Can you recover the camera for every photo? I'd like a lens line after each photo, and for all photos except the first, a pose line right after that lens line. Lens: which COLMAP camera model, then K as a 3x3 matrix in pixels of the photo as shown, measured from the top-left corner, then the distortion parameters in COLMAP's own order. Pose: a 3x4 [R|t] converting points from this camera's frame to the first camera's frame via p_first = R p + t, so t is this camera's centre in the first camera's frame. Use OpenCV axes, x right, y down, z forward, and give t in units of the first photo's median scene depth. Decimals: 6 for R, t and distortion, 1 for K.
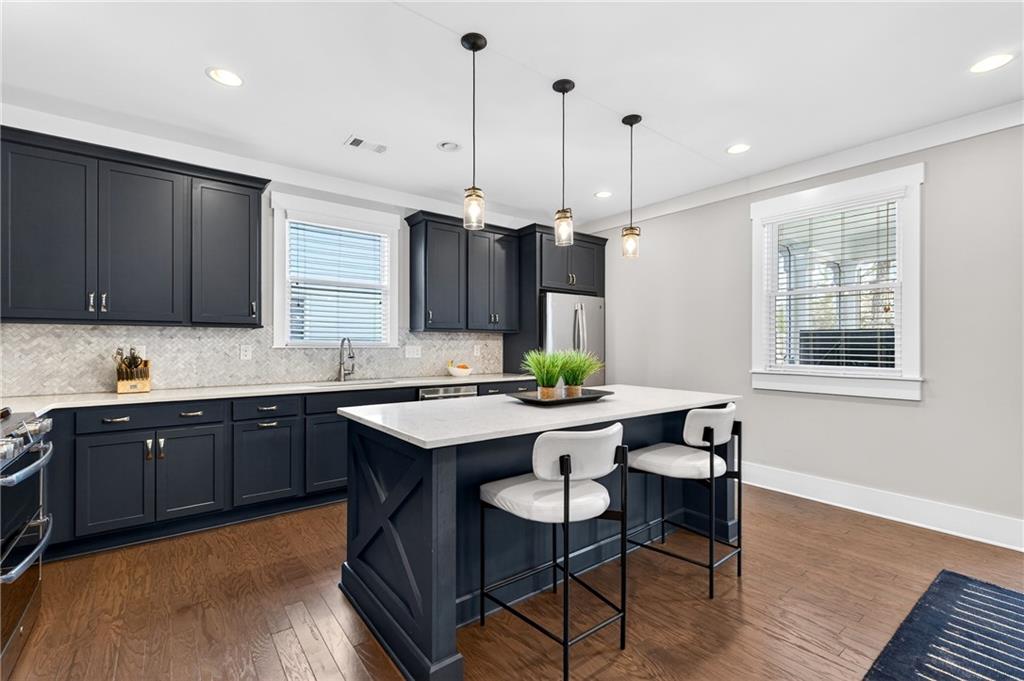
lens RADIAL K [[454.1, 0, 515.1], [0, 454.1, 344.1], [0, 0, 1]] dist [0.017529, -0.001967]
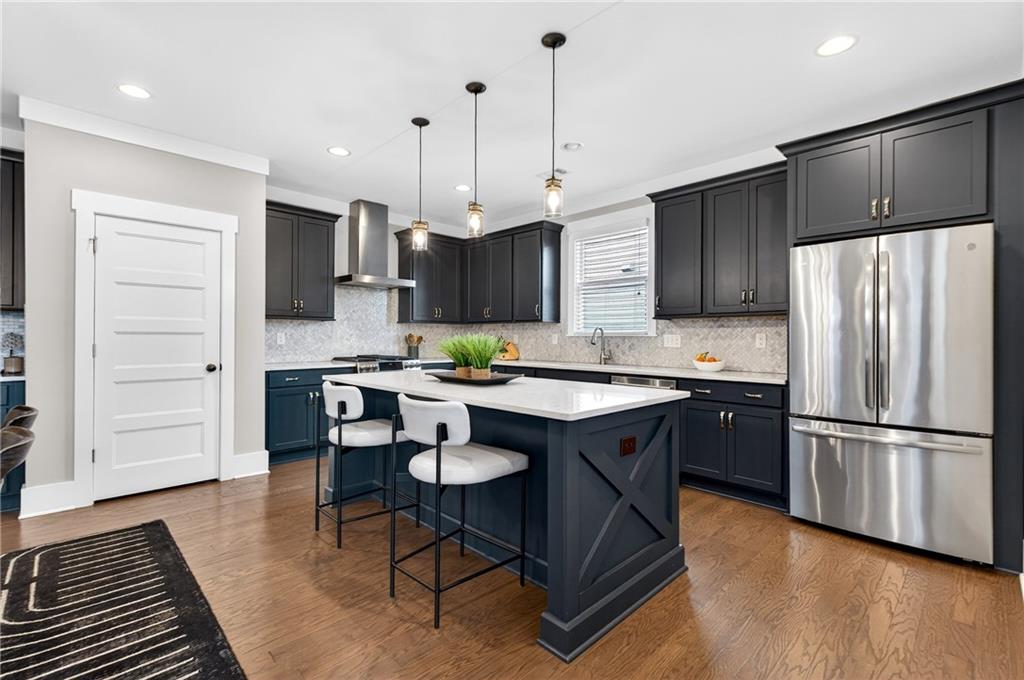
lens RADIAL K [[454.1, 0, 509.1], [0, 454.1, 336.4], [0, 0, 1]] dist [0.017529, -0.001967]
pose [[0.104227, -0.002758, -0.994550, 0.902411], [-0.002255, 0.999993, -0.003009, 0.015605], [0.994551, 0.002557, 0.104220, 0.741018]]
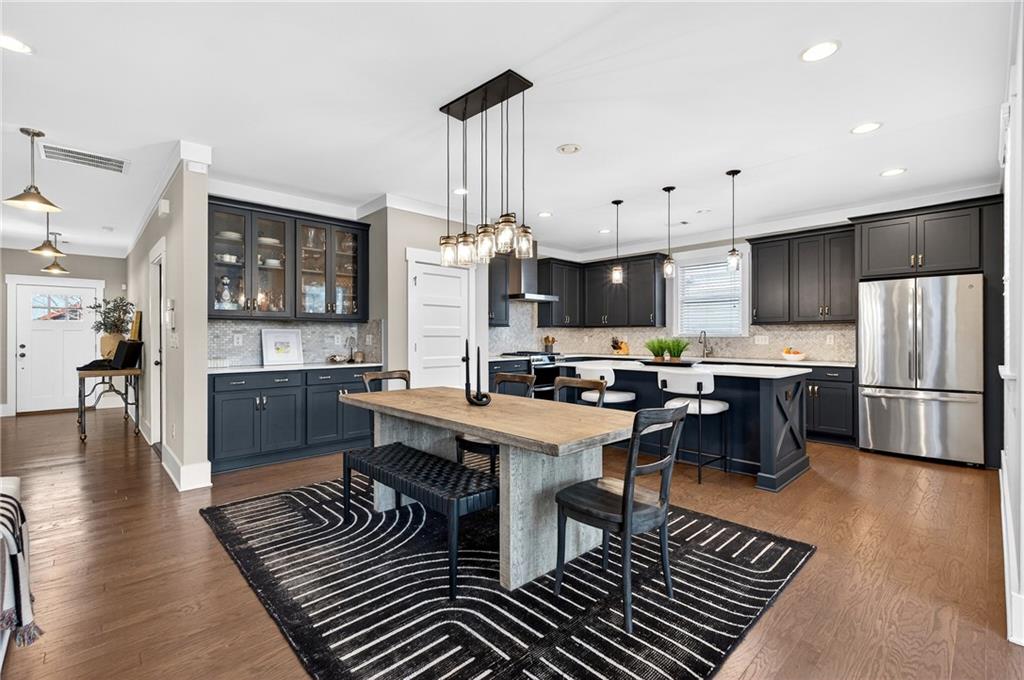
lens RADIAL K [[454.1, 0, 511.7], [0, 454.1, 340.8], [0, 0, 1]] dist [0.017529, -0.001967]
pose [[0.105590, 0.008312, -0.994375, 1.386574], [0.001026, 0.999964, 0.008467, 0.008863], [0.994409, -0.001915, 0.105578, 0.150706]]
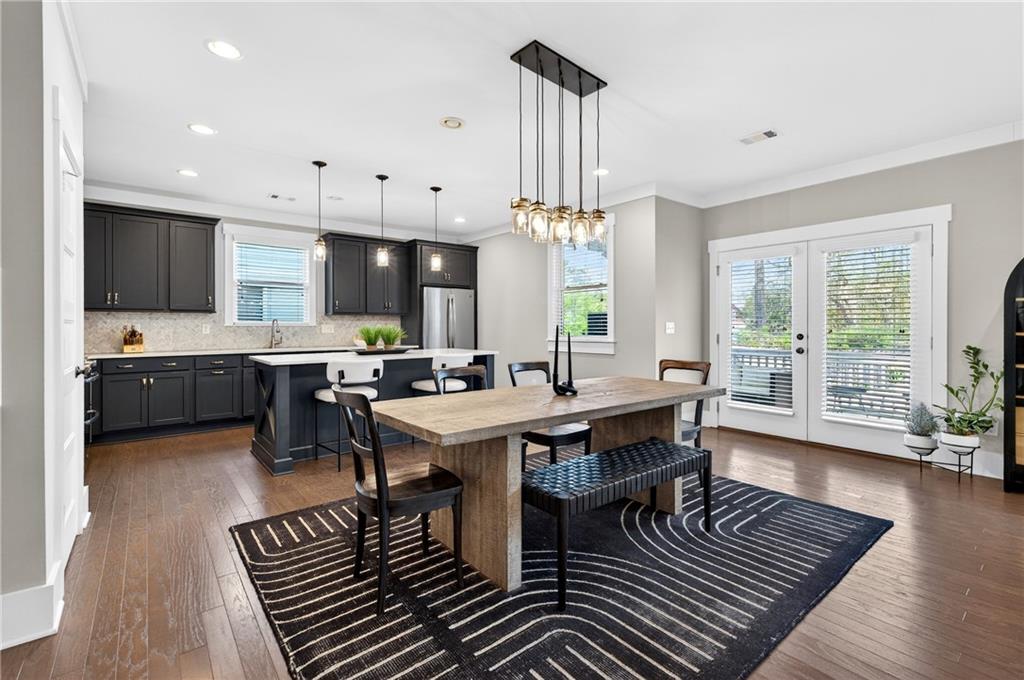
lens RADIAL K [[454.1, 0, 516.5], [0, 454.1, 327.4], [0, 0, 1]] dist [0.017529, -0.001967]
pose [[0.999651, -0.005353, 0.025866, 0.446573], [0.005296, 0.999983, 0.002274, 0.016545], [-0.025878, -0.002136, 0.999663, -0.609395]]
